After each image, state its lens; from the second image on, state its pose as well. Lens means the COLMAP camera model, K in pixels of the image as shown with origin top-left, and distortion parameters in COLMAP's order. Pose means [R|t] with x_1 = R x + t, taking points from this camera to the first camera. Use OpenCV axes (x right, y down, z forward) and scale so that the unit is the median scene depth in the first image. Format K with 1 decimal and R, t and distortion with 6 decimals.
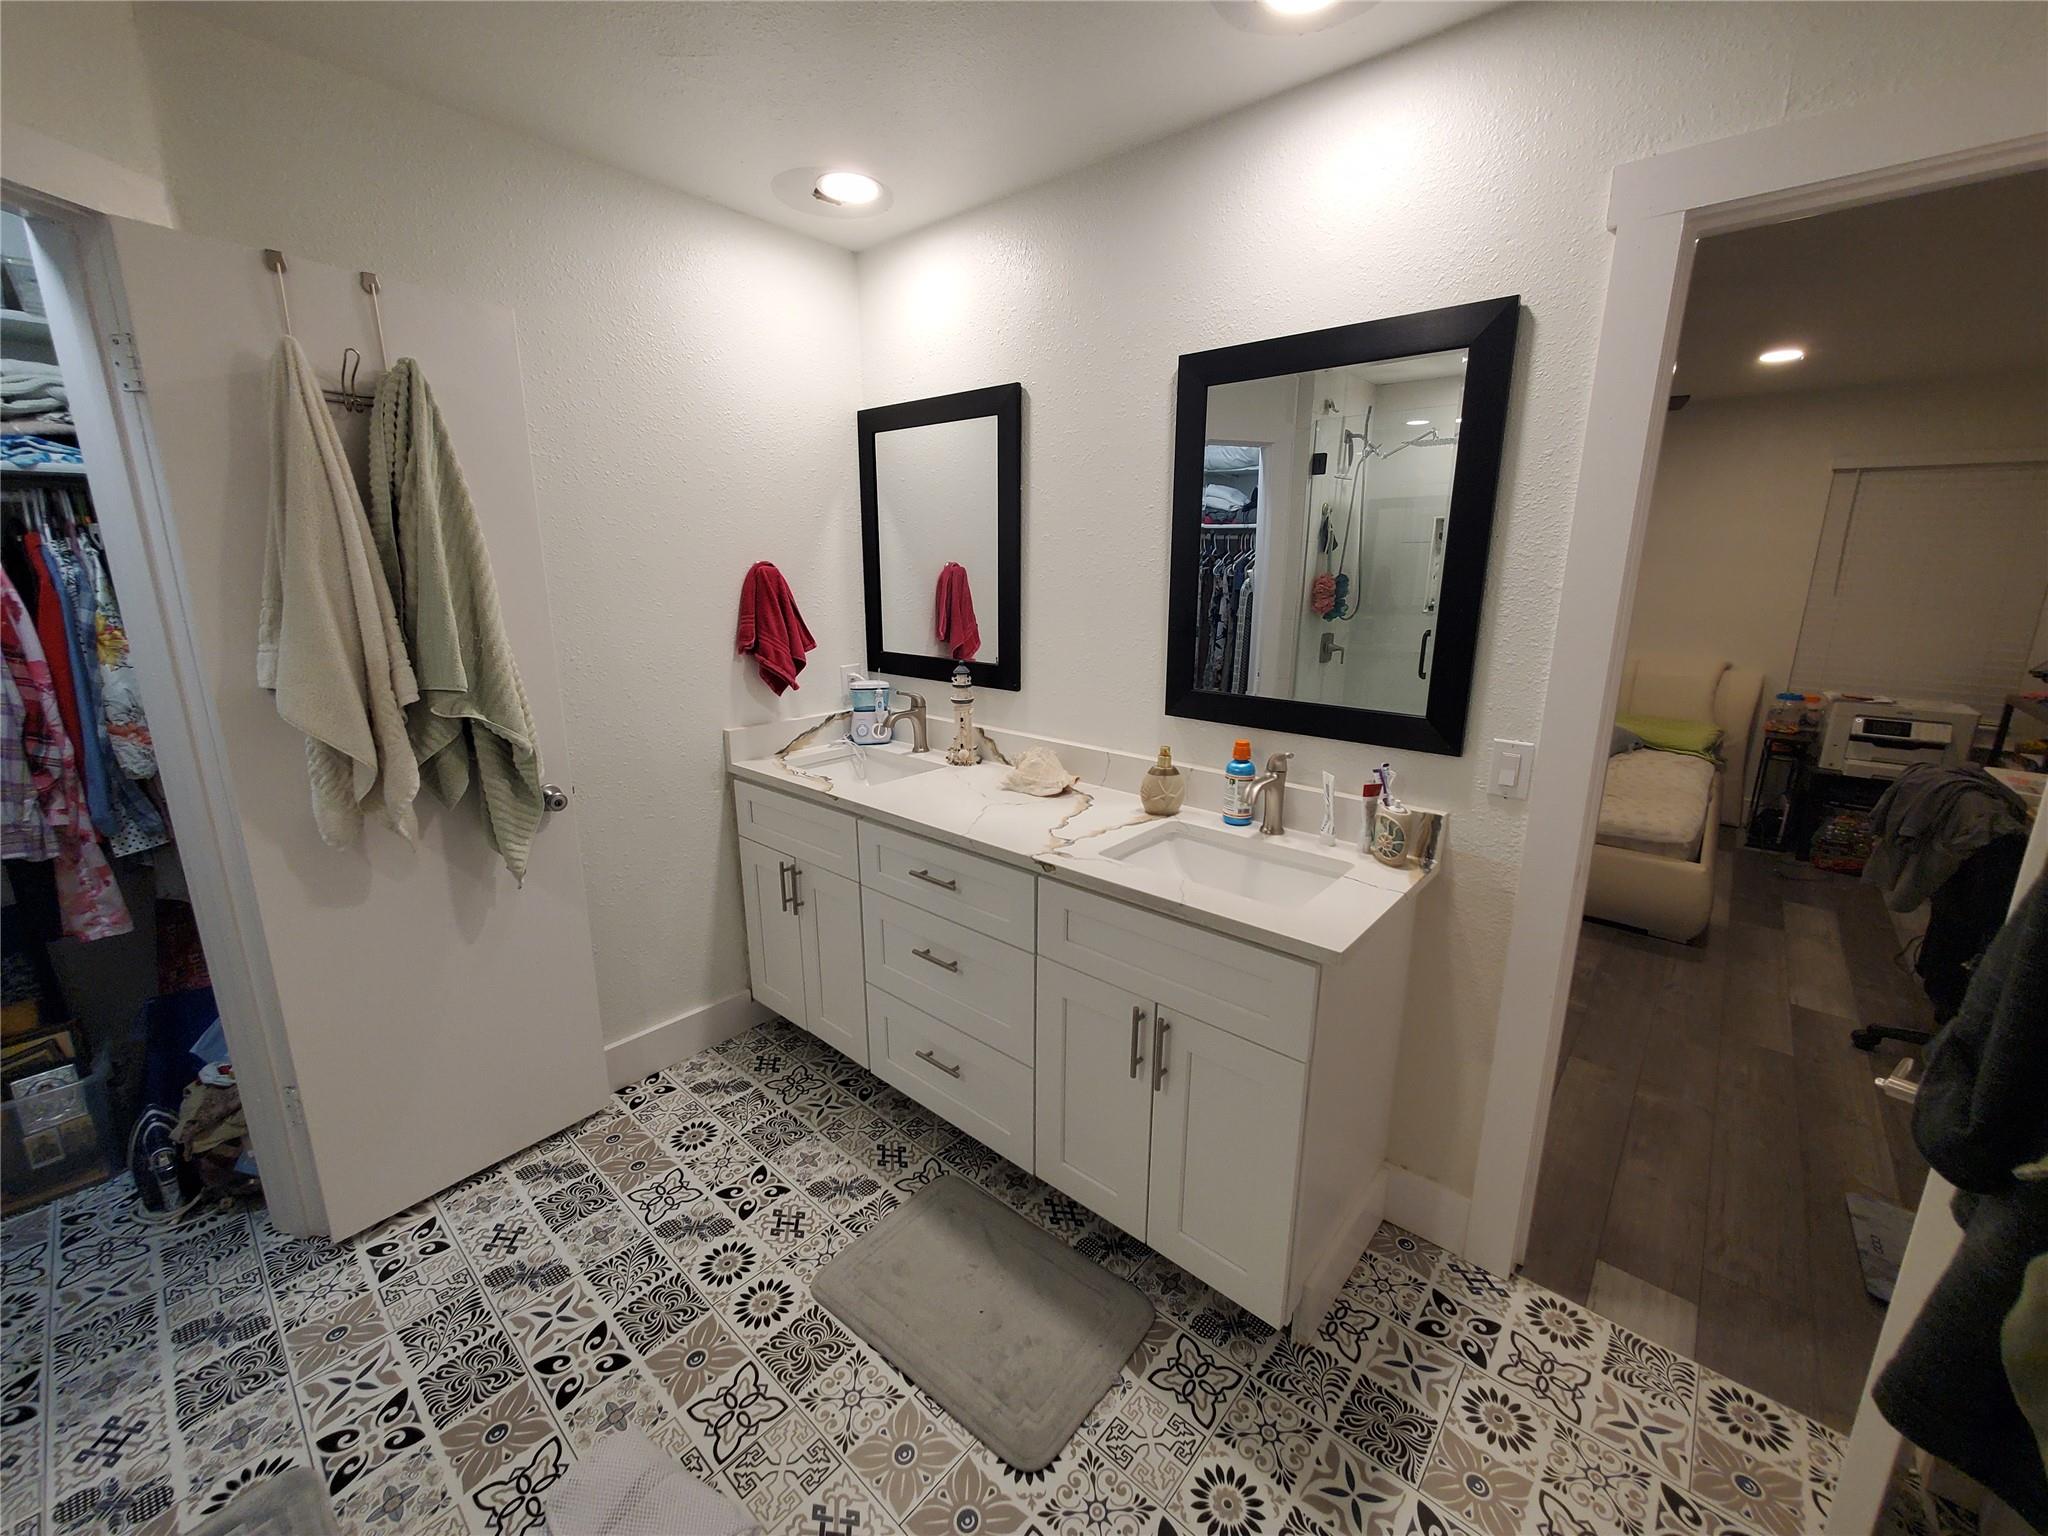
lens RADIAL K [[804.5, 0, 1033.1], [0, 804.5, 761.0], [0, 0, 1]] dist [0.000028, 0.000029]
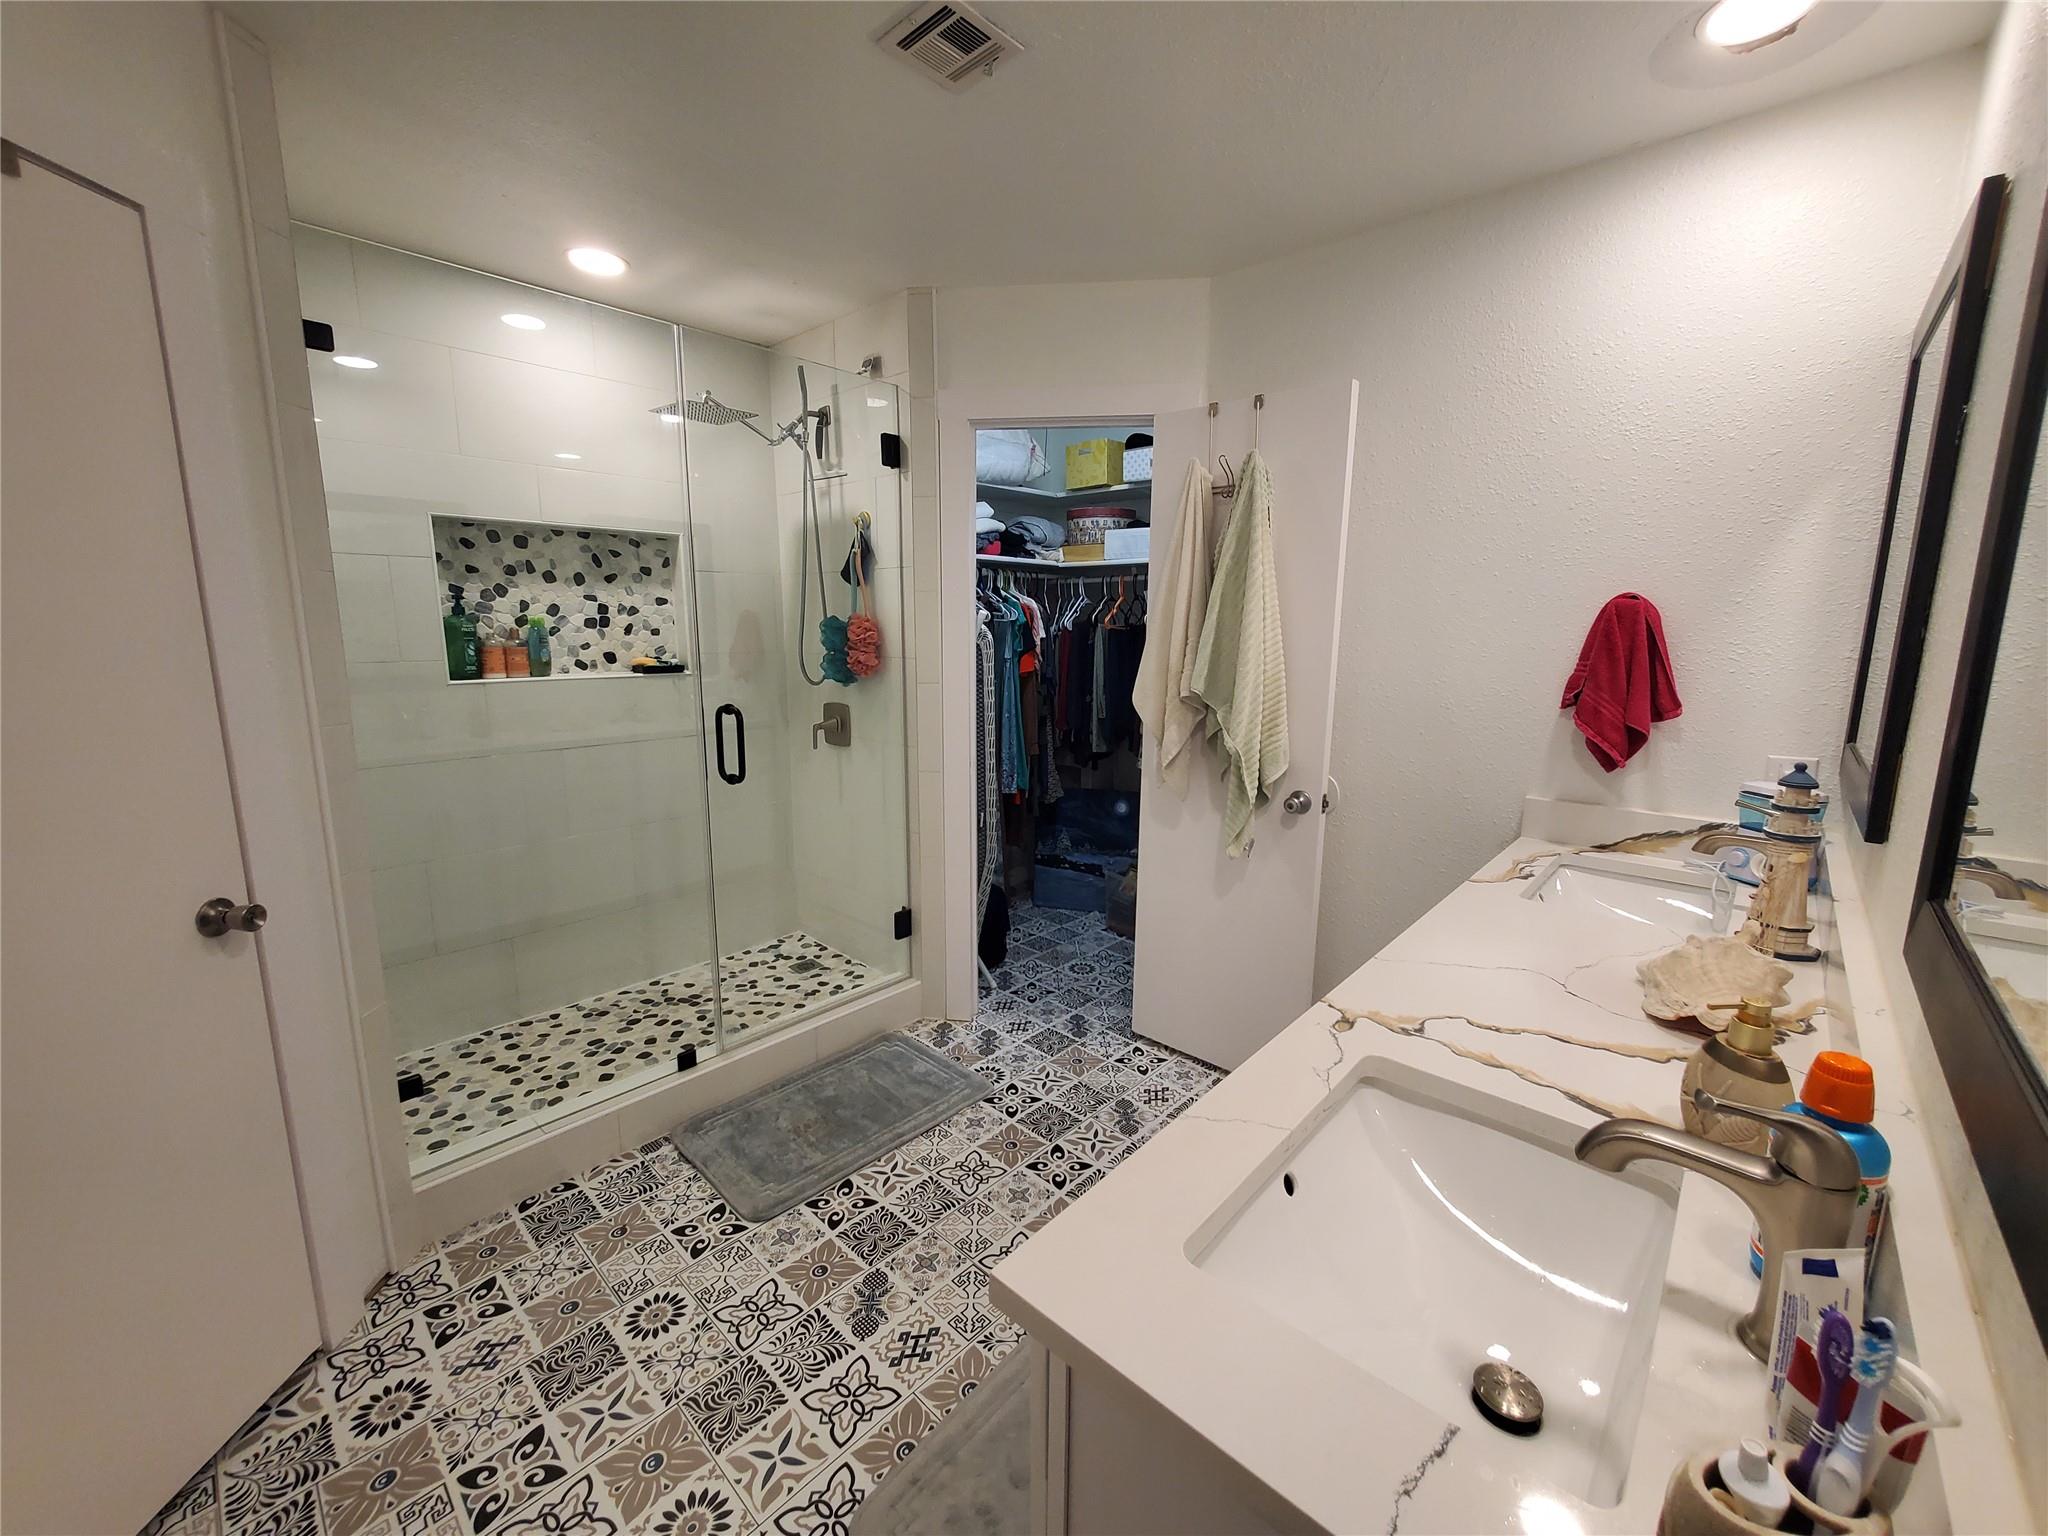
lens RADIAL K [[820.1, 0, 1038.1], [0, 820.1, 761.0], [0, 0, 1]] dist [-0.016767, -0.000315]
pose [[-0.023464, 0.171024, -0.984987, 0.676948], [-0.245823, 0.954022, 0.171503, -0.140619], [0.969031, 0.246157, 0.019657, 0.735640]]
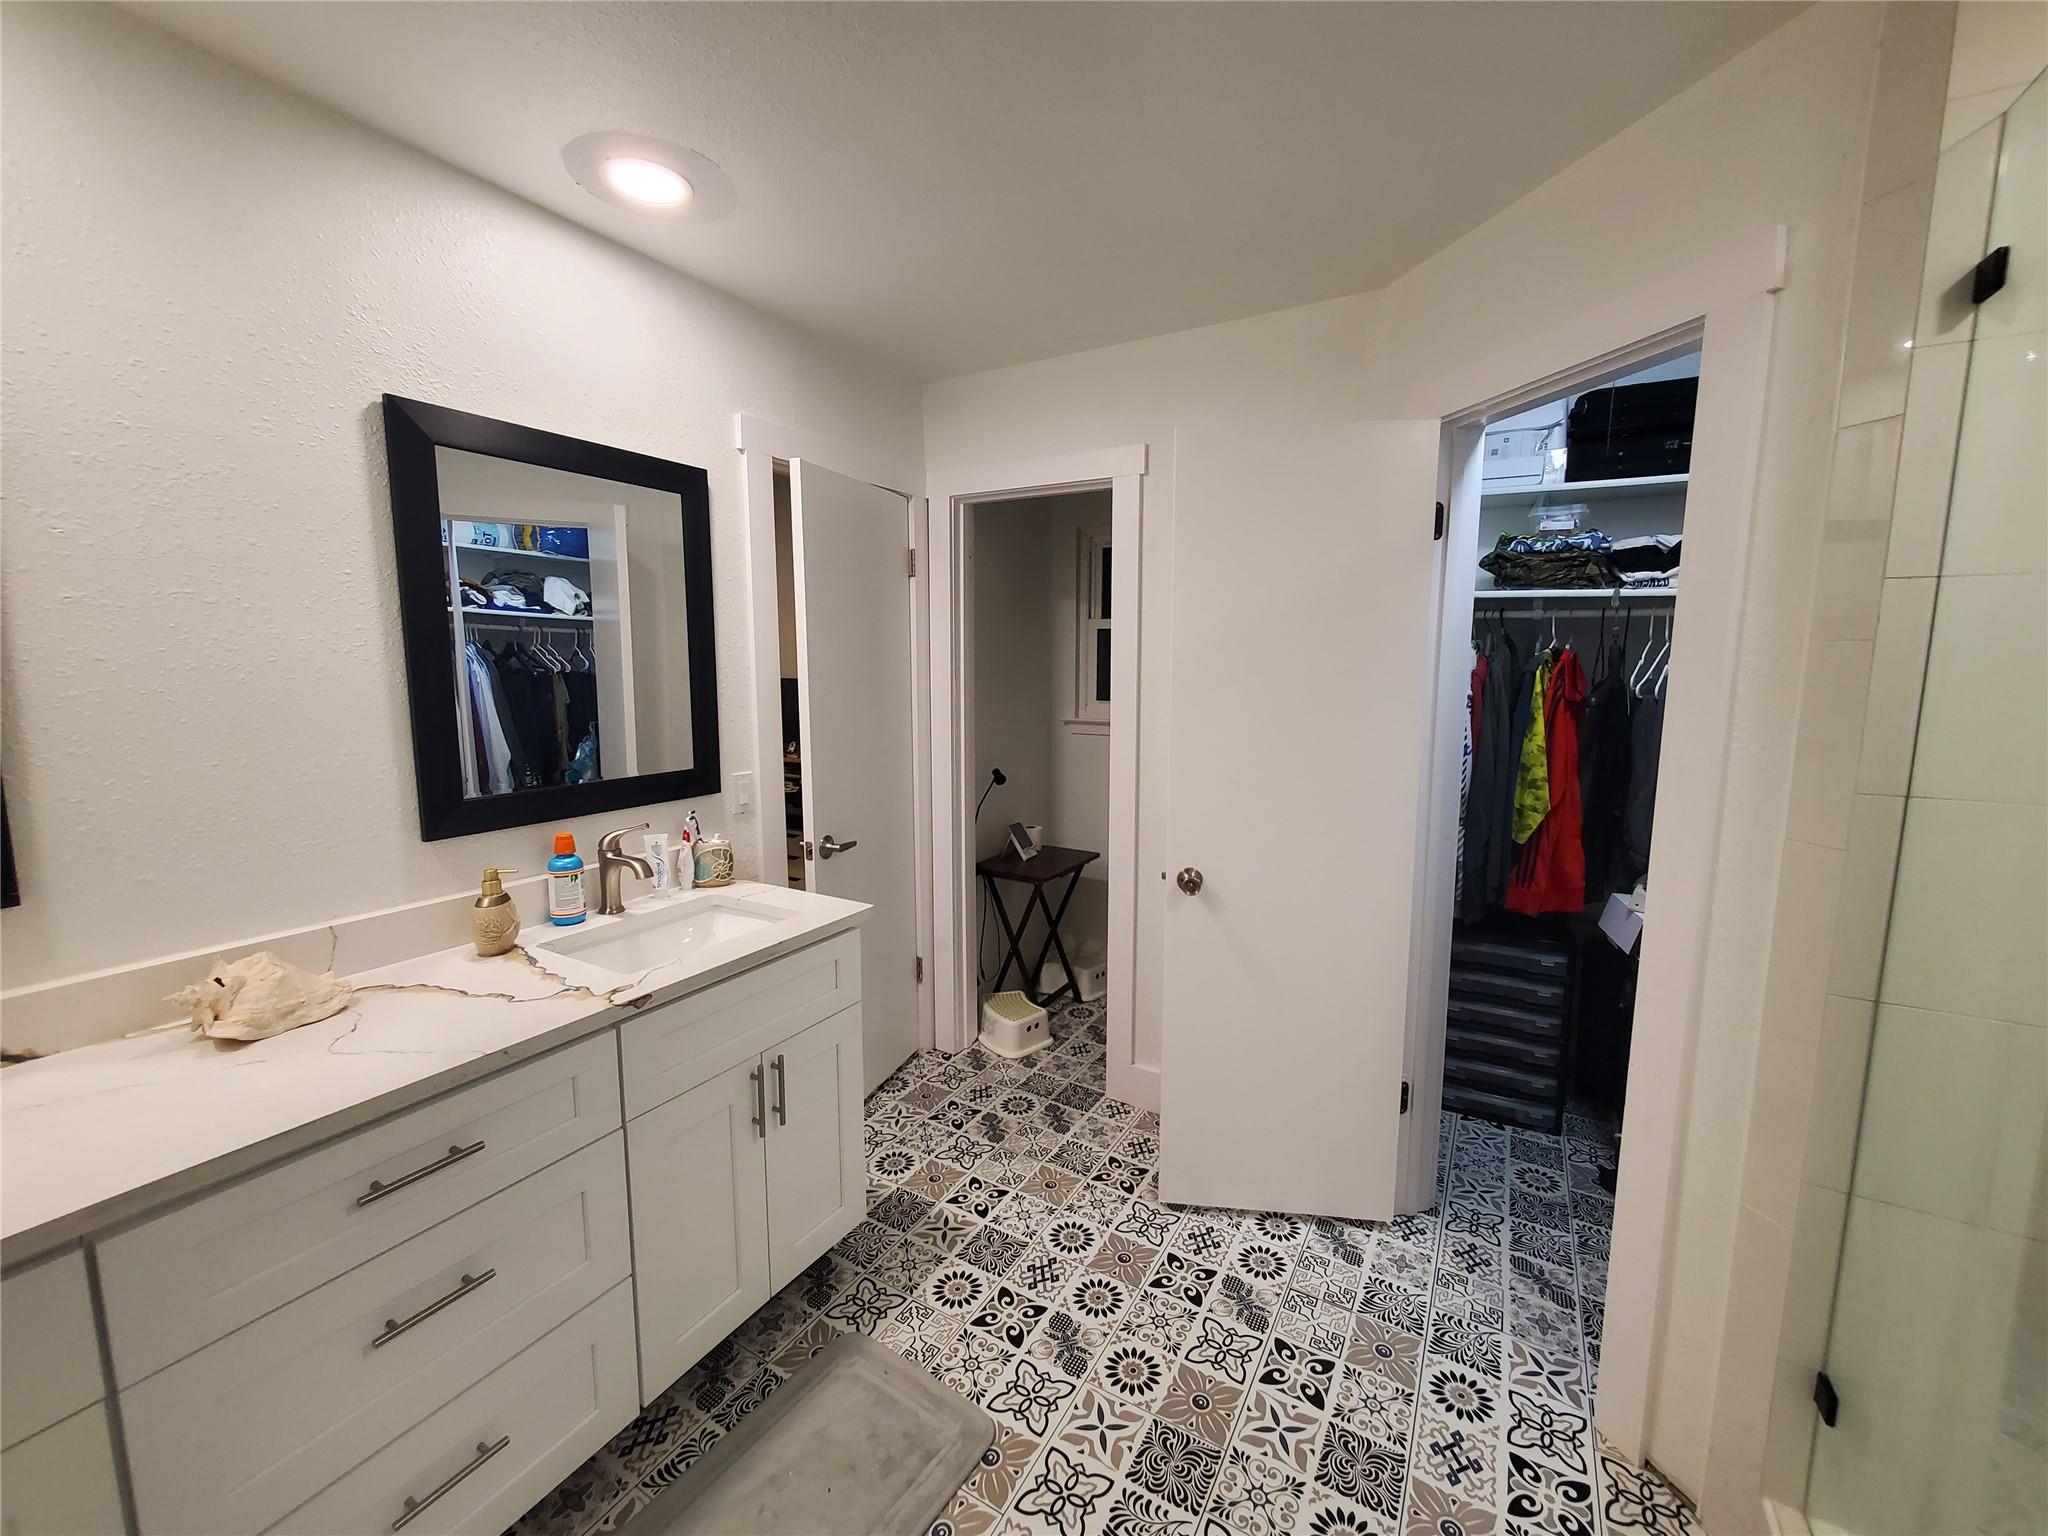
lens RADIAL K [[820.1, 0, 1038.1], [0, 820.1, 761.0], [0, 0, 1]] dist [-0.016767, -0.000315]
pose [[-0.188229, -0.127757, 0.973780, -0.885769], [0.227760, 0.958795, 0.169817, -0.165585], [-0.955351, 0.253753, -0.151375, 0.682985]]
